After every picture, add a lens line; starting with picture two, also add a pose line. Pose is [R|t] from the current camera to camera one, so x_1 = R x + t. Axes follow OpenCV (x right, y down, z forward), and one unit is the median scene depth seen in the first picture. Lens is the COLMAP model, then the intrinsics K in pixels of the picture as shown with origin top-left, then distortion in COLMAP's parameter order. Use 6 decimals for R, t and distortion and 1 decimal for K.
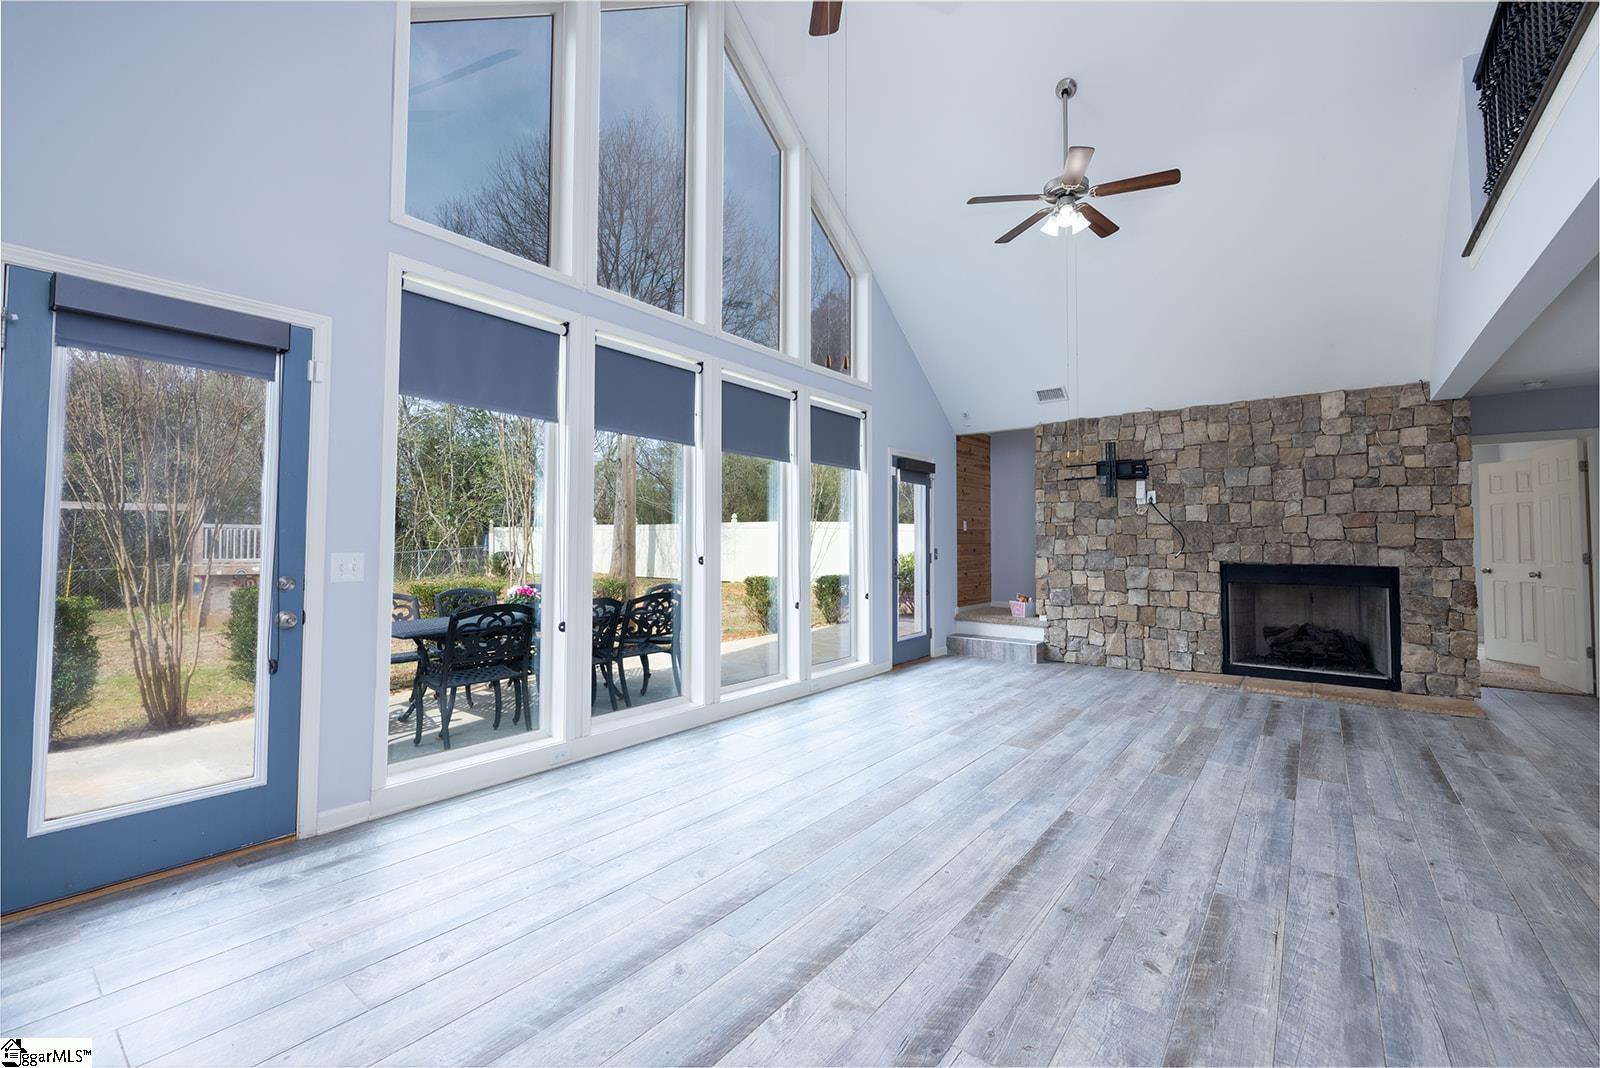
lens RADIAL K [[672.0, 0, 798.8], [0, 672.0, 525.3], [0, 0, 1]] dist [0.000842, -0.000164]
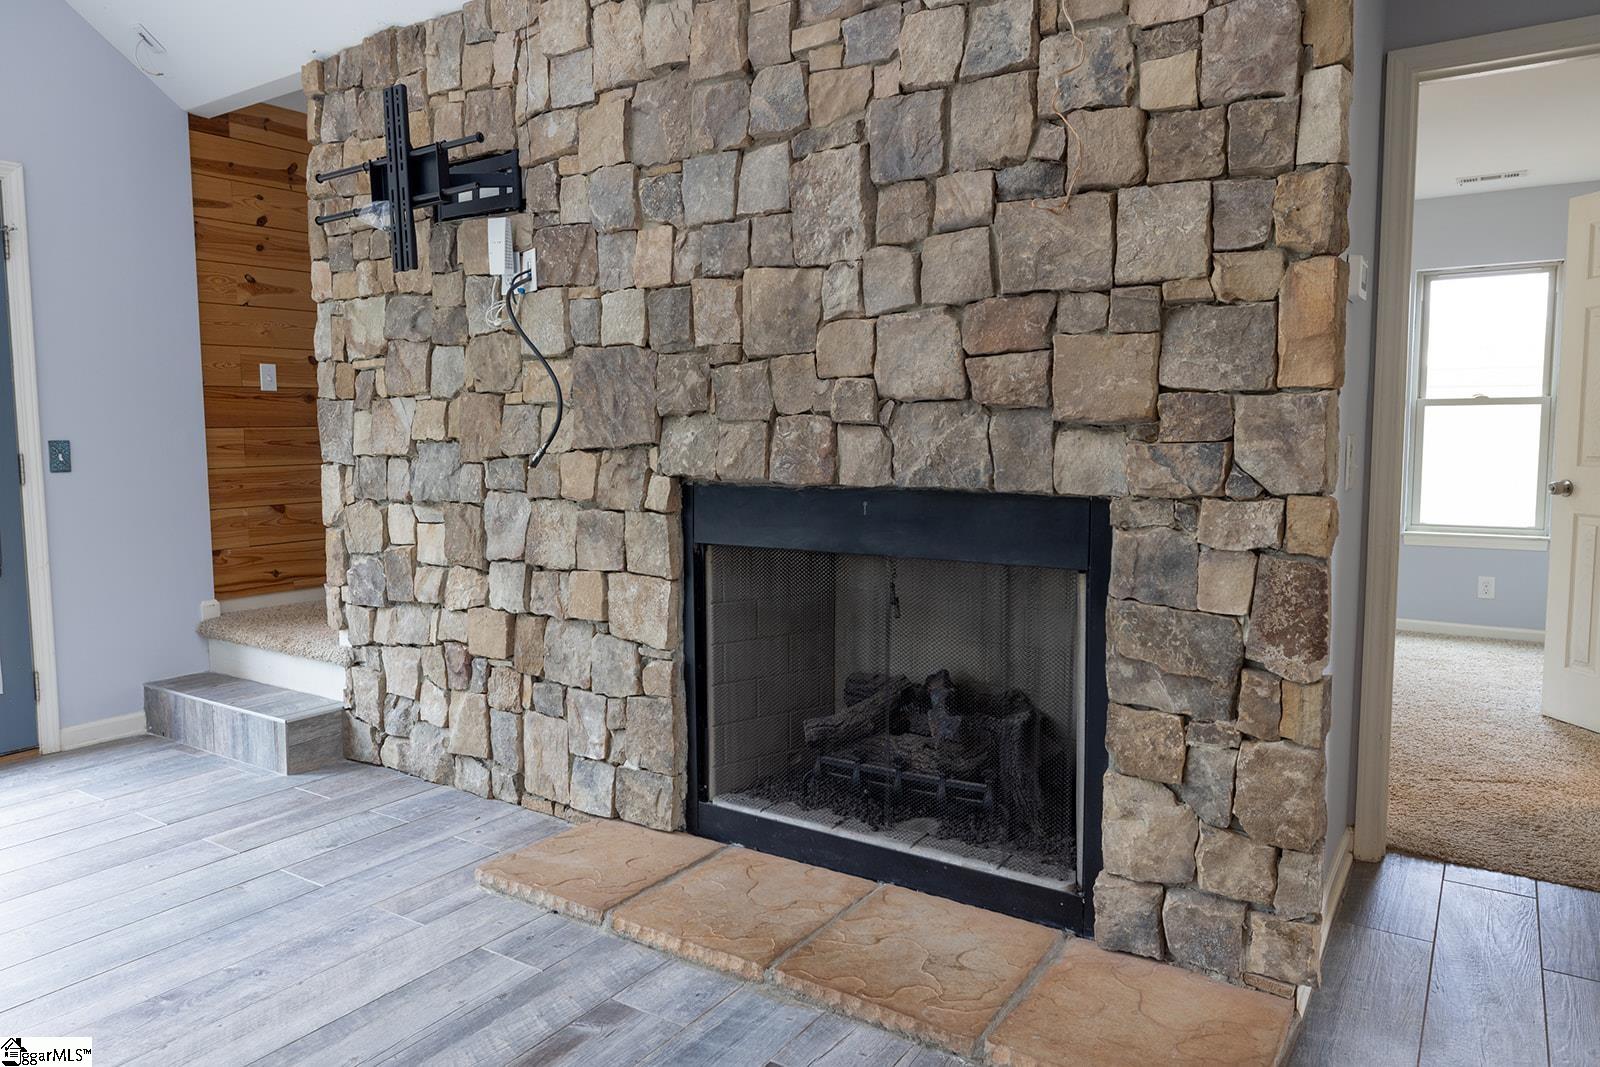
lens RADIAL K [[1065.3, 0, 800.2], [0, 1065.3, 533.6], [0, 0, 1]] dist [-0.005768, -0.000511]
pose [[0.997335, -0.015312, 0.071332, 0.666352], [0.006385, 0.992294, 0.123740, 0.020591], [-0.072677, -0.122954, 0.989748, 0.528727]]
